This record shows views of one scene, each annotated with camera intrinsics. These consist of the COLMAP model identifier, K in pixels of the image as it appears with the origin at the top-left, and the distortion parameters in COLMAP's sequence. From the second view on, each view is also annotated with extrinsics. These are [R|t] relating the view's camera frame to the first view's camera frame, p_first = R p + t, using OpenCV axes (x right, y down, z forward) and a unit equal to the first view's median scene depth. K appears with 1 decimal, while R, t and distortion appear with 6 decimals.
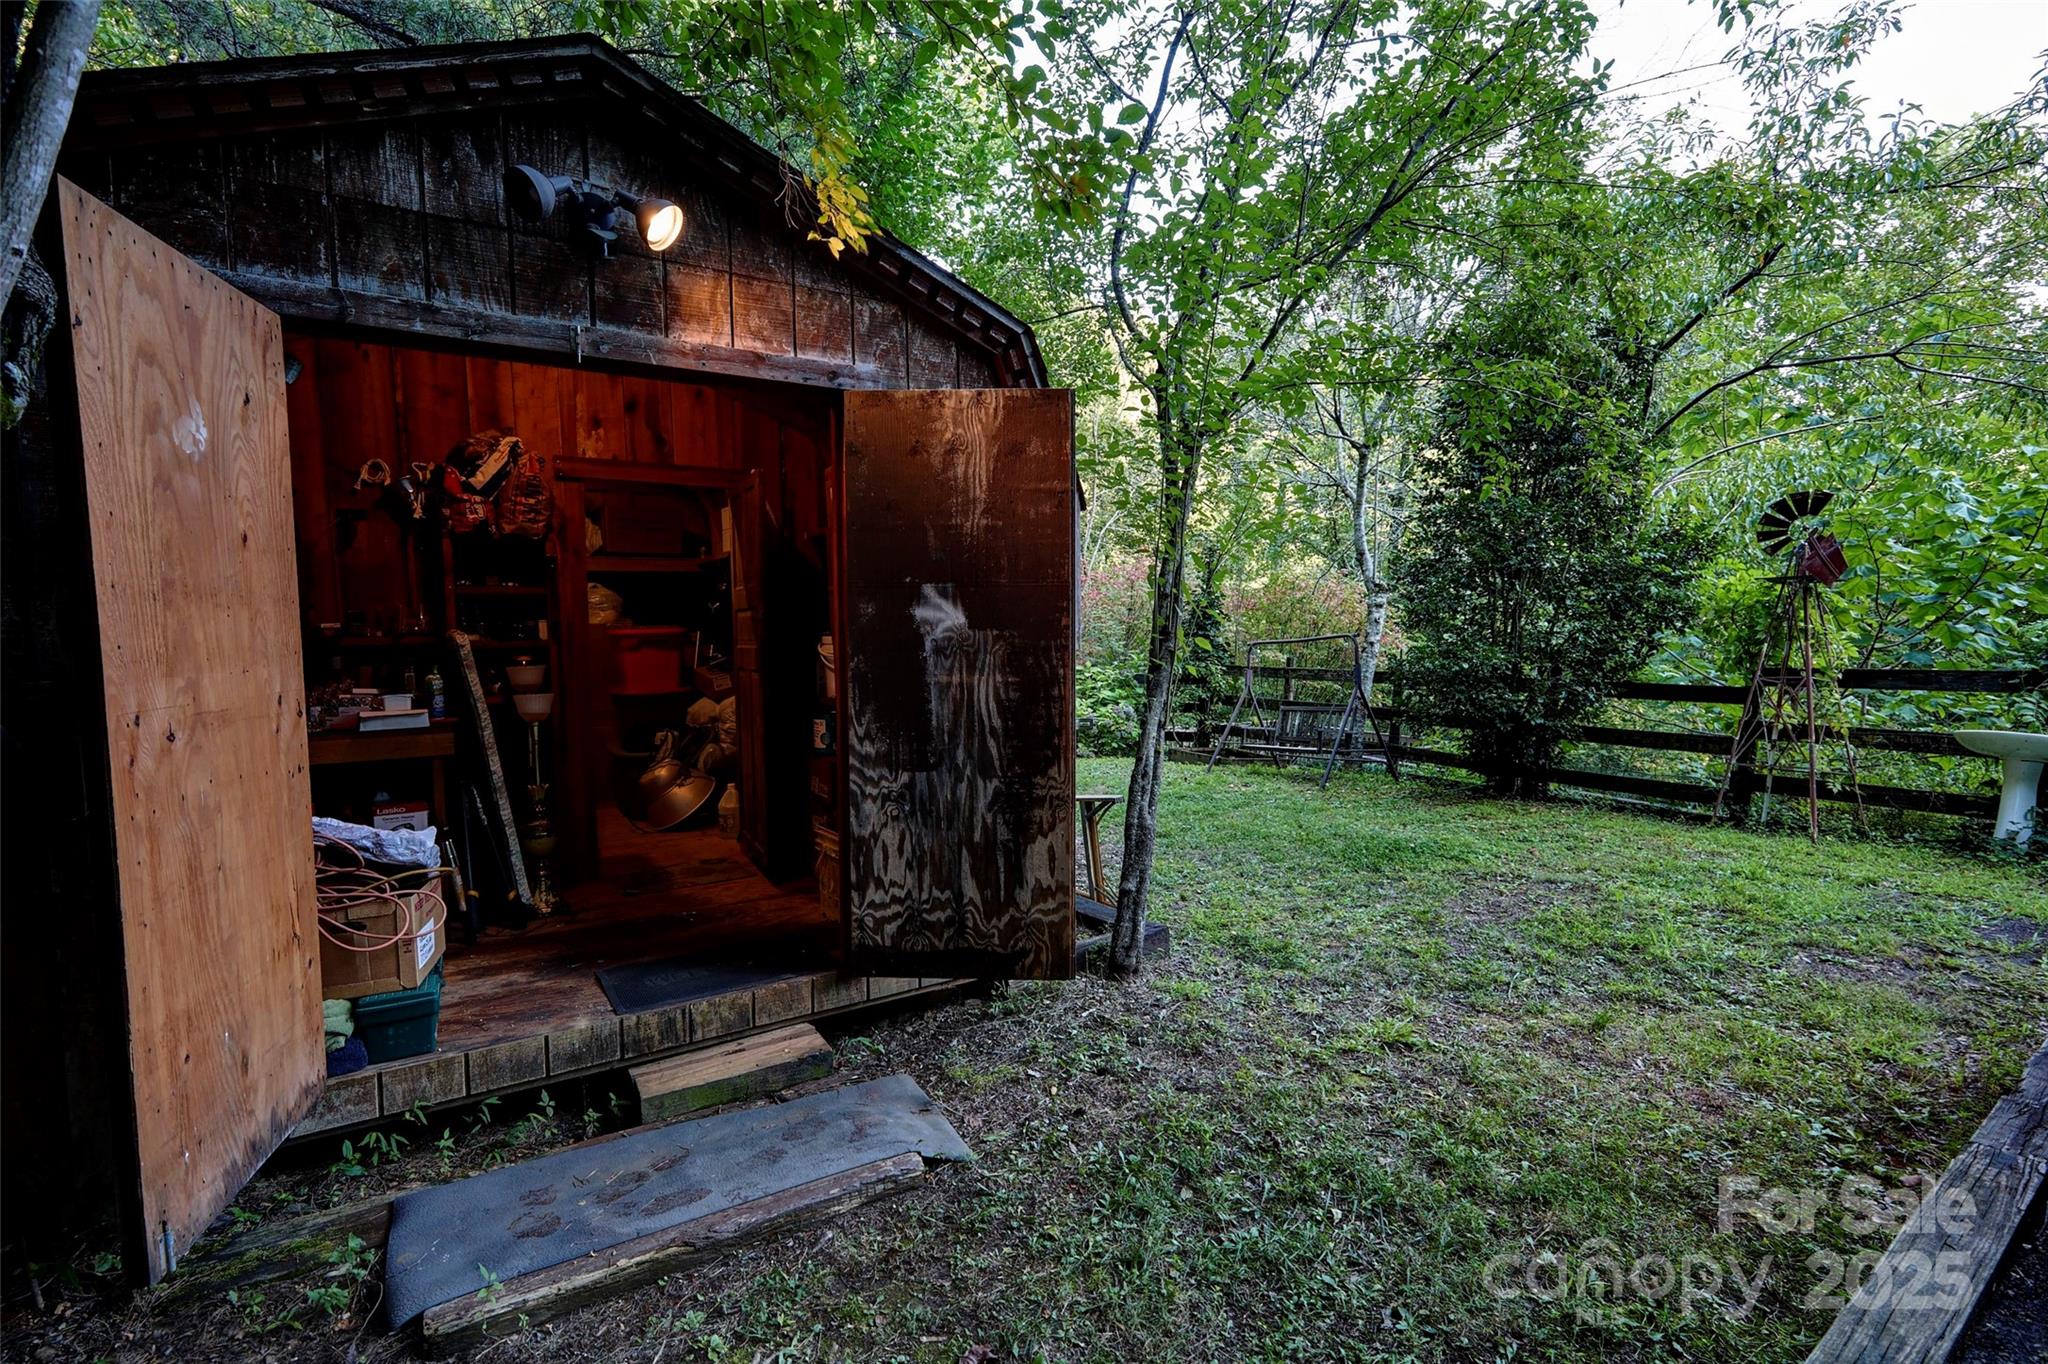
lens RADIAL K [[938.5, 0, 1026.8], [0, 938.5, 685.5], [0, 0, 1]] dist [-0.000103, -0.000080]
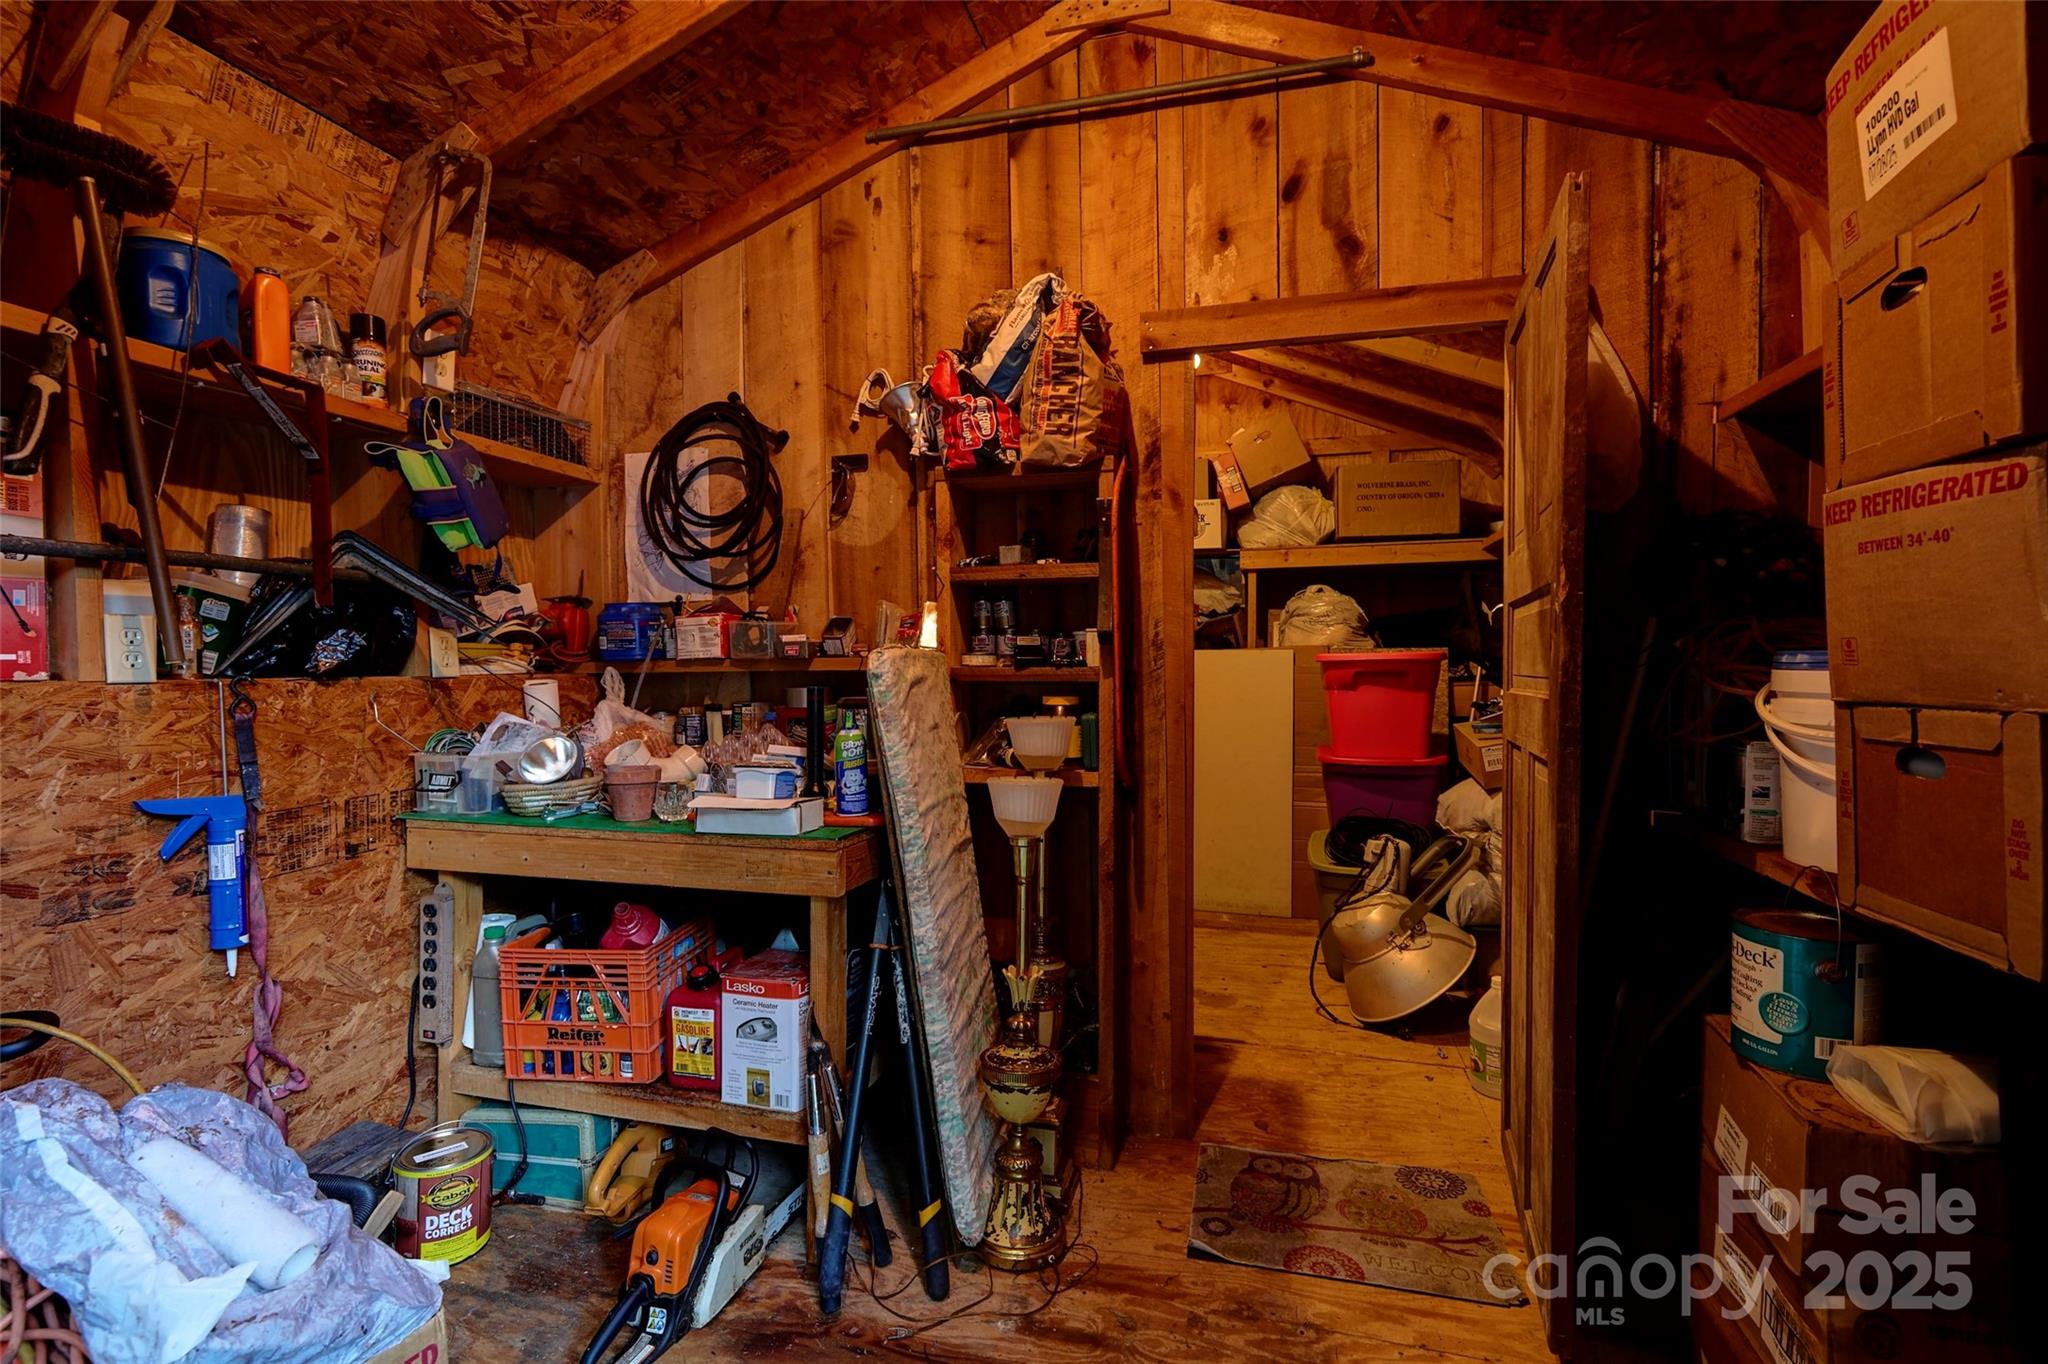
lens RADIAL K [[938.5, 0, 1022.6], [0, 938.5, 676.7], [0, 0, 1]] dist [-0.000103, -0.000080]
pose [[0.662663, 0.023148, -0.748560, -0.150056], [-0.054440, 0.998367, -0.017320, -0.031279], [0.746936, 0.052229, 0.662841, 0.604003]]
